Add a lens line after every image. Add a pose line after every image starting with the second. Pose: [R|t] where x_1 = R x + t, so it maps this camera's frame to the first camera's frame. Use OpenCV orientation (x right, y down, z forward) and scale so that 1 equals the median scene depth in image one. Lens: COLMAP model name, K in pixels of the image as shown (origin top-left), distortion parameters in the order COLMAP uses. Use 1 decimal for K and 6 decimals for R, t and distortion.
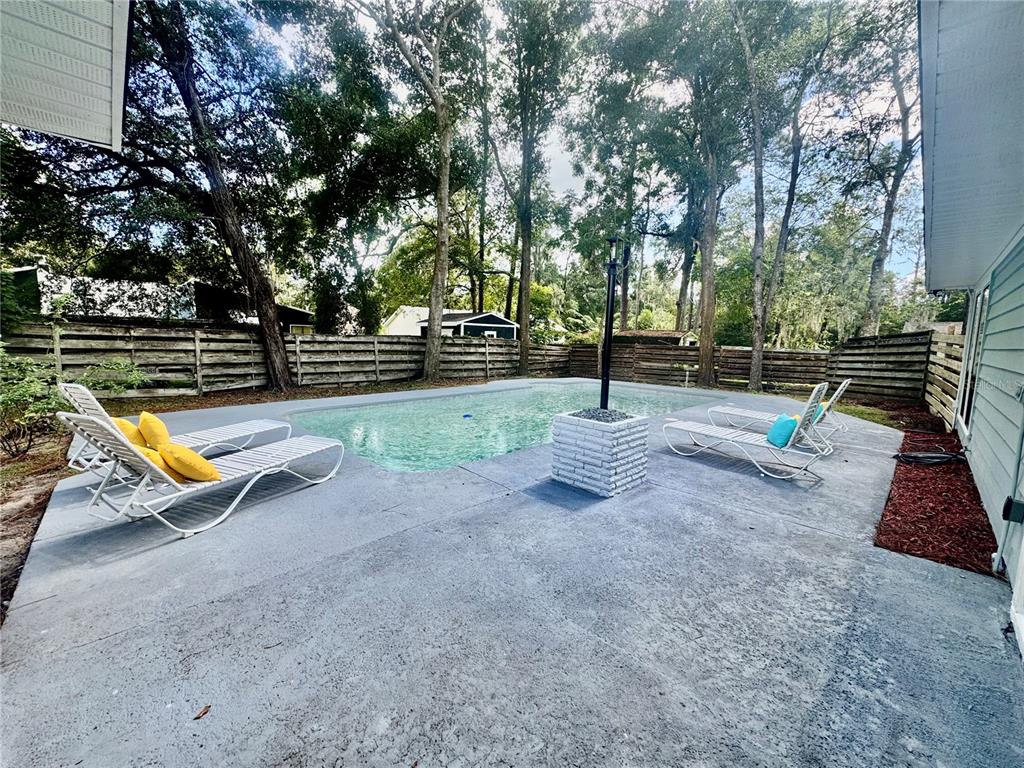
lens RADIAL K [[404.9, 0, 515.3], [0, 404.9, 385.6], [0, 0, 1]] dist [-0.002046, -0.000435]
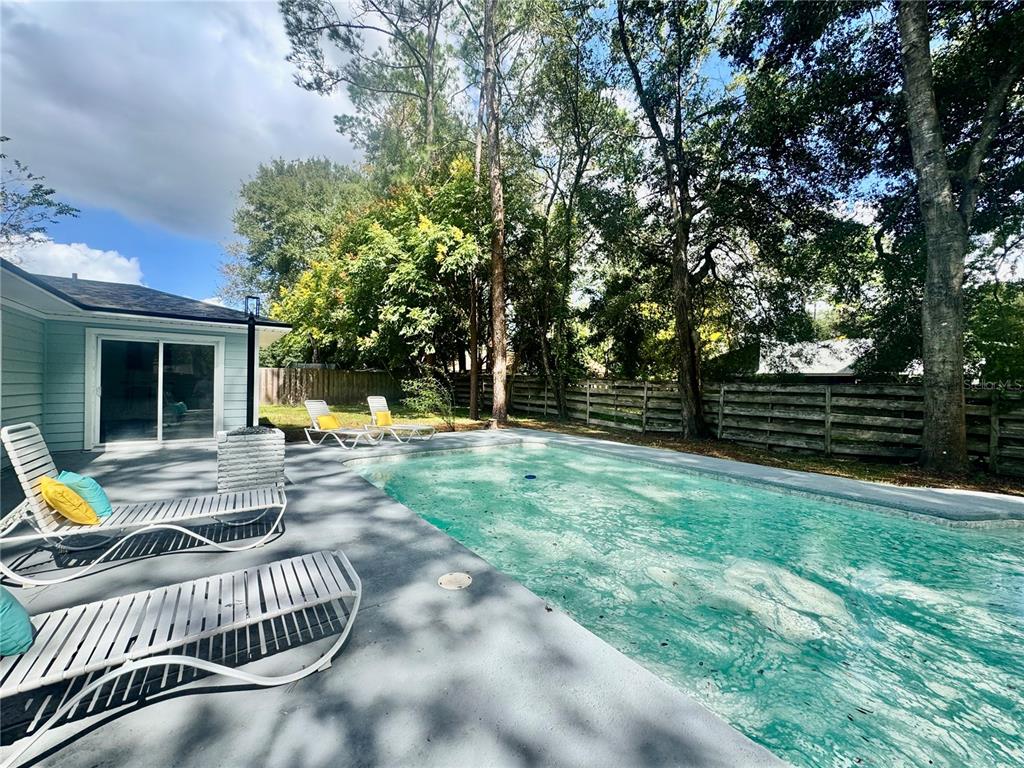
lens RADIAL K [[404.9, 0, 512.1], [0, 404.9, 384.6], [0, 0, 1]] dist [-0.002046, -0.000435]
pose [[-0.141553, -0.017532, -0.989775, 0.422591], [-0.131698, 0.991289, 0.001276, -0.057829], [0.981131, 0.130532, -0.142629, 0.611236]]
